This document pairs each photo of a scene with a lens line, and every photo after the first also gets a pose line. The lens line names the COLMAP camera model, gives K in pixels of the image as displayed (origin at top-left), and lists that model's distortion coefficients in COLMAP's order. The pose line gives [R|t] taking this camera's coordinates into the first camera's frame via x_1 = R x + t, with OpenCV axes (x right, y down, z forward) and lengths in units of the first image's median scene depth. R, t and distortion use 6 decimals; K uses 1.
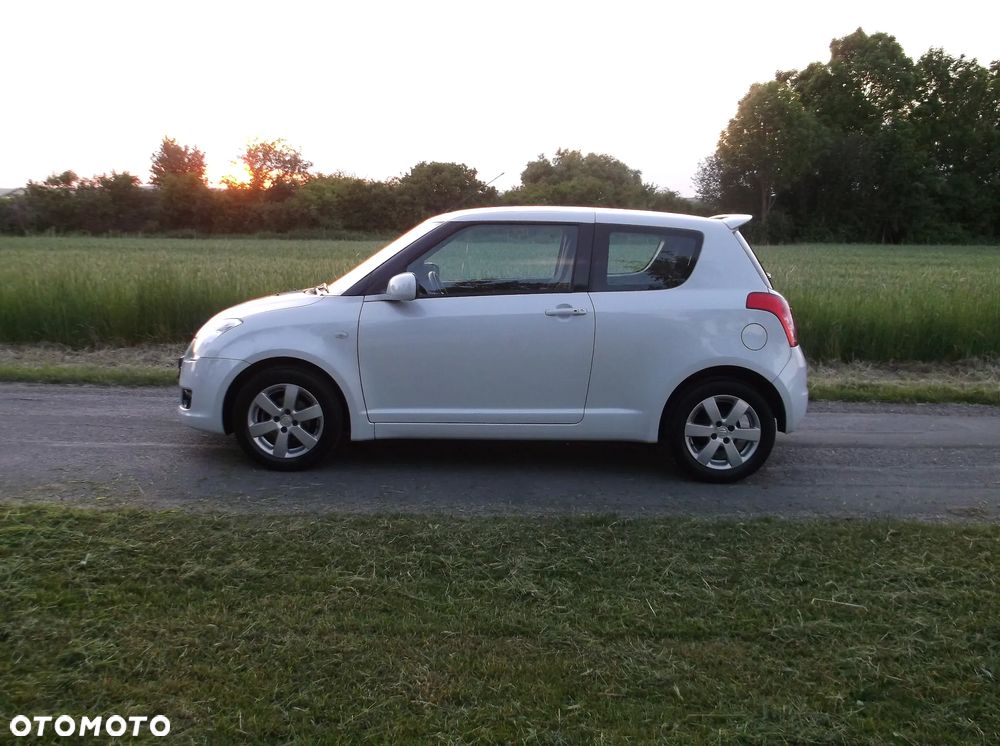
lens RADIAL K [[962.8, 0, 493.5], [0, 962.8, 374.4], [0, 0, 1]] dist [0.002968, 0.005446]
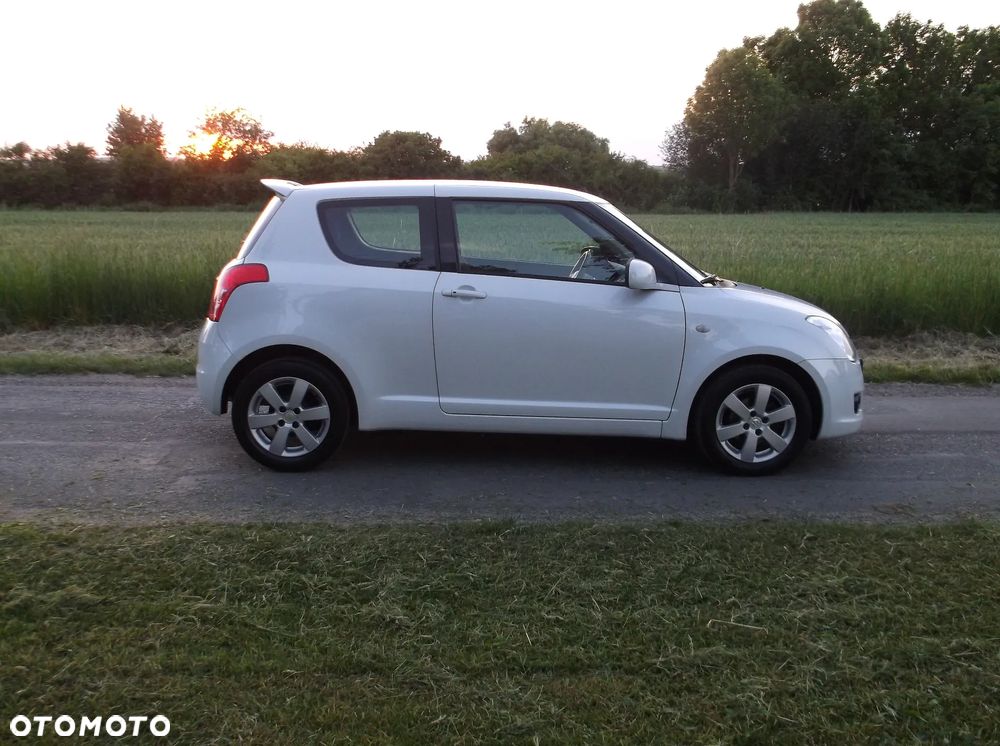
lens RADIAL K [[962.8, 0, 493.5], [0, 962.8, 374.4], [0, 0, 1]] dist [0.002968, 0.005446]
pose [[0.999593, -0.011297, 0.026210, 0.090744], [0.010487, 0.999469, 0.030858, -0.022024], [-0.026545, -0.030570, 0.999180, 0.094734]]
